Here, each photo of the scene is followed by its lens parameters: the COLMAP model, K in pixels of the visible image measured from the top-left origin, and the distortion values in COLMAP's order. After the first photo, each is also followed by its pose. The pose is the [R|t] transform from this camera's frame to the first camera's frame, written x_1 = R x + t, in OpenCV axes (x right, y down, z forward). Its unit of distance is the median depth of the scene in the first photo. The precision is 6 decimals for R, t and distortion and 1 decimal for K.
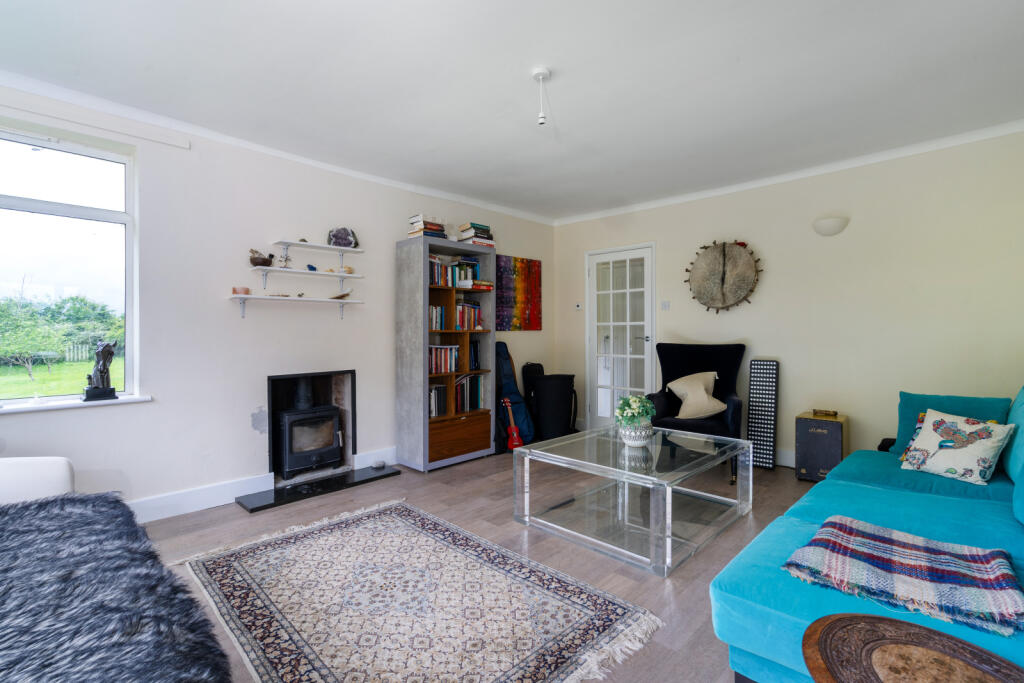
lens RADIAL K [[472.3, 0, 509.8], [0, 472.3, 337.5], [0, 0, 1]] dist [0.001722, -0.000088]
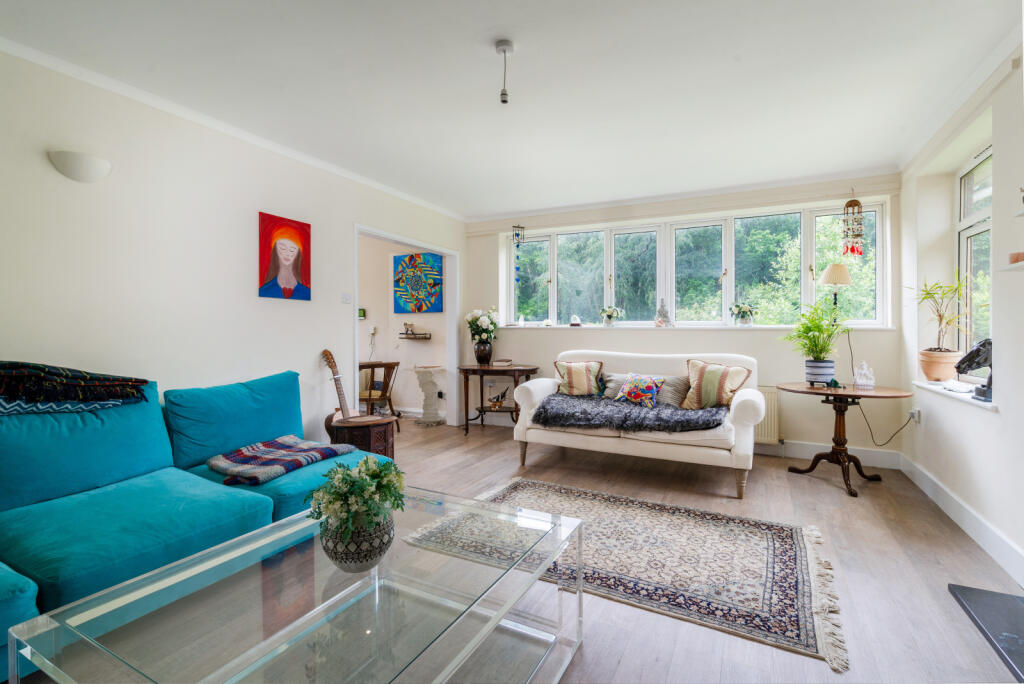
lens RADIAL K [[472.3, 0, 513.0], [0, 472.3, 335.7], [0, 0, 1]] dist [0.001722, -0.000088]
pose [[-0.956383, 0.007818, -0.292012, 0.331490], [0.001136, 0.999734, 0.023047, -0.017733], [0.292114, 0.021710, -0.956137, 1.919062]]
